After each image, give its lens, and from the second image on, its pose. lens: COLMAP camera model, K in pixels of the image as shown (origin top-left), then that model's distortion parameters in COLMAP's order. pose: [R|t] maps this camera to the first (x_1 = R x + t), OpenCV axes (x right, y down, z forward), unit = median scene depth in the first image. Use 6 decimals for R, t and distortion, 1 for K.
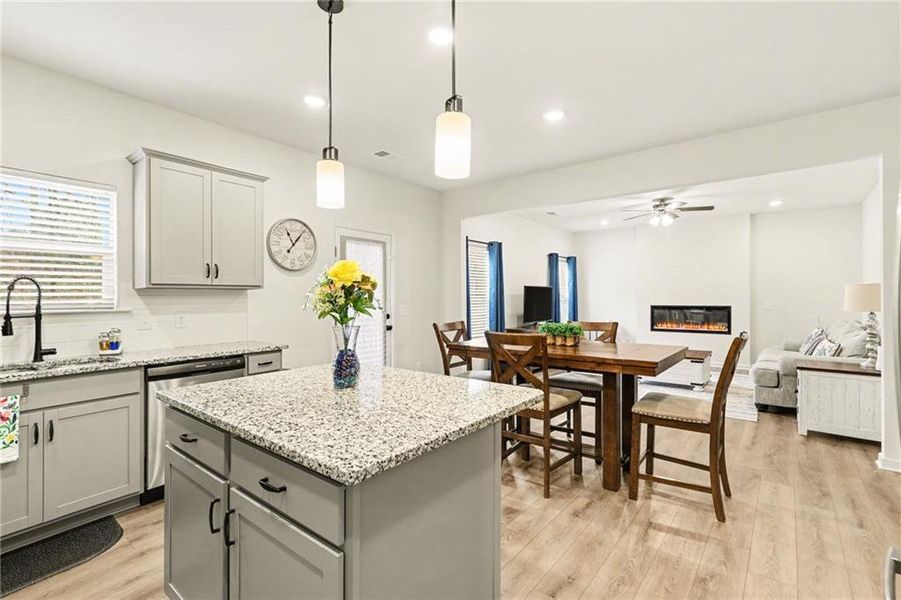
lens RADIAL K [[417.3, 0, 455.1], [0, 417.3, 300.5], [0, 0, 1]] dist [0.010337, -0.002160]
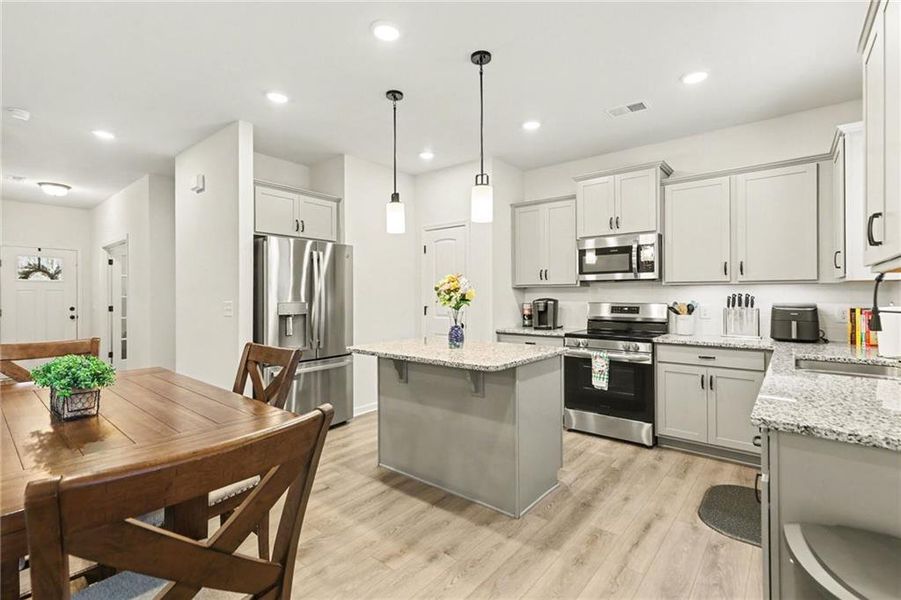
lens RADIAL K [[409.3, 0, 451.2], [0, 409.3, 298.9], [0, 0, 1]] dist [0.004932, -0.002041]
pose [[-0.999757, 0.007729, 0.020637, -0.123615], [0.008101, 0.999805, 0.018006, -0.007593], [-0.020494, 0.018169, -0.999625, 1.248859]]
